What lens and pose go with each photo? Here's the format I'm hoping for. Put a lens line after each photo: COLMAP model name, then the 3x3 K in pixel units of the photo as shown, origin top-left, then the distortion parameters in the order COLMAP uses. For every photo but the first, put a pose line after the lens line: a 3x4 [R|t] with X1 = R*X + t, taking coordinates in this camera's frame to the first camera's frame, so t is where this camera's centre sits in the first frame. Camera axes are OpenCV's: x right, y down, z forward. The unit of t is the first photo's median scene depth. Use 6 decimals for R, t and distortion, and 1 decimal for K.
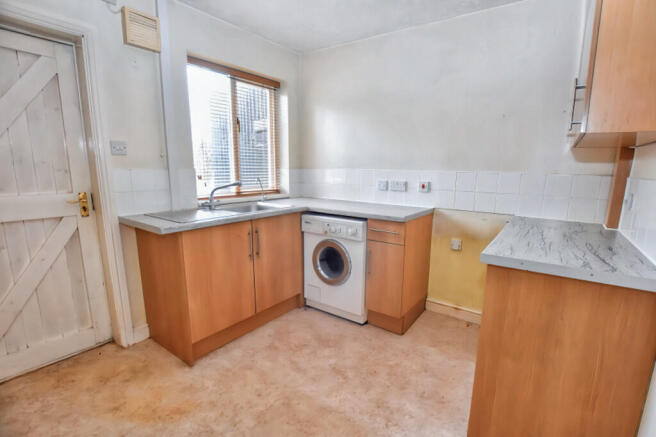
lens RADIAL K [[294.0, 0, 330.0], [0, 294.0, 210.8], [0, 0, 1]] dist [-0.016381, -0.000218]
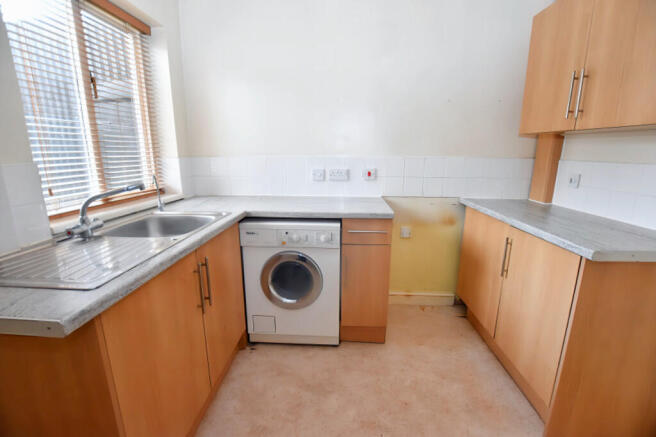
lens RADIAL K [[294.0, 0, 330.0], [0, 294.0, 210.8], [0, 0, 1]] dist [-0.016381, -0.000218]
pose [[0.847919, -0.115305, 0.517435, -0.283879], [0.087779, 0.993123, 0.077465, -0.054029], [-0.522808, -0.020264, 0.852209, 0.302017]]
